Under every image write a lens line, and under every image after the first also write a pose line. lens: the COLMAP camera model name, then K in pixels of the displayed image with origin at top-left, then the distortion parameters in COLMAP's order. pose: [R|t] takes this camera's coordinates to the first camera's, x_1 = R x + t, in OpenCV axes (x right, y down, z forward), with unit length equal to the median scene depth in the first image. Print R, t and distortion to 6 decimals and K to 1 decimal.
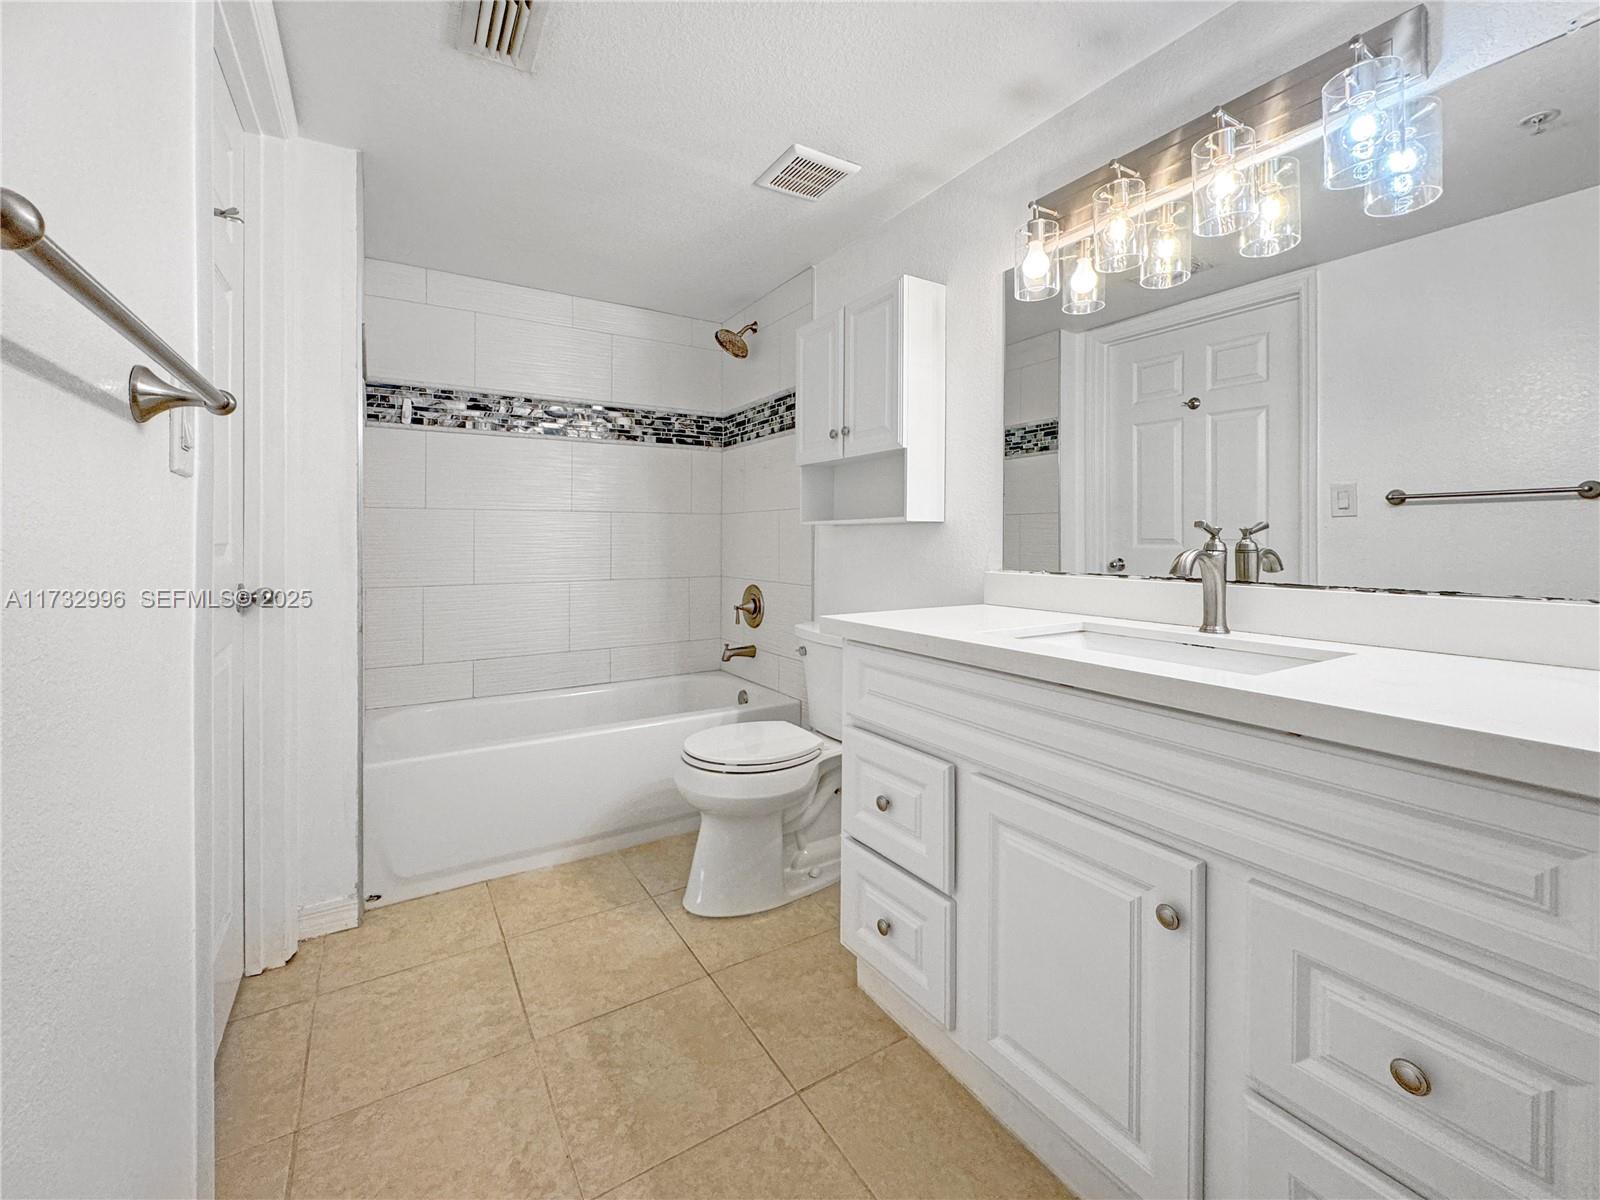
lens RADIAL K [[652.2, 0, 808.4], [0, 652.2, 599.8], [0, 0, 1]] dist [-0.002116, -0.000326]
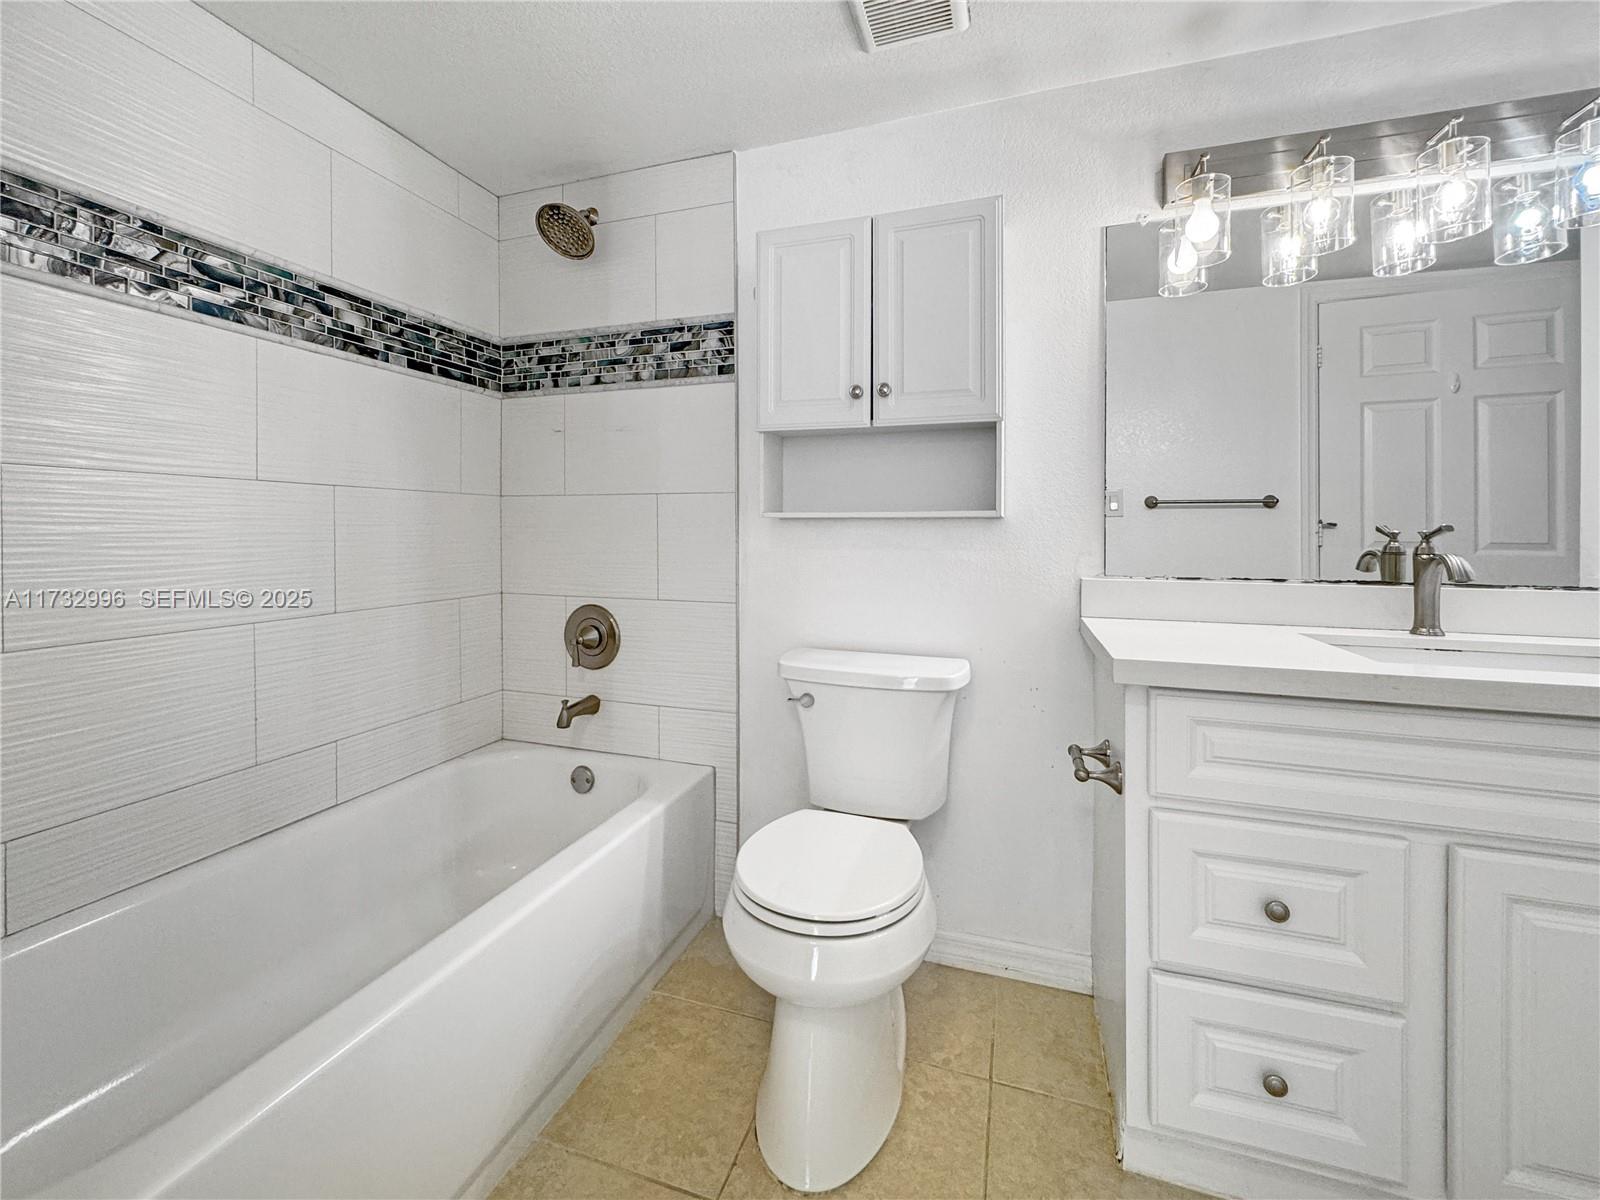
lens RADIAL K [[659.3, 0, 794.6], [0, 659.3, 578.6], [0, 0, 1]] dist [0.001503, -0.000220]
pose [[0.785562, -0.042373, 0.617331, -0.360441], [0.053157, 0.998586, 0.000898, -0.041743], [-0.616496, 0.032110, 0.786703, 0.368123]]
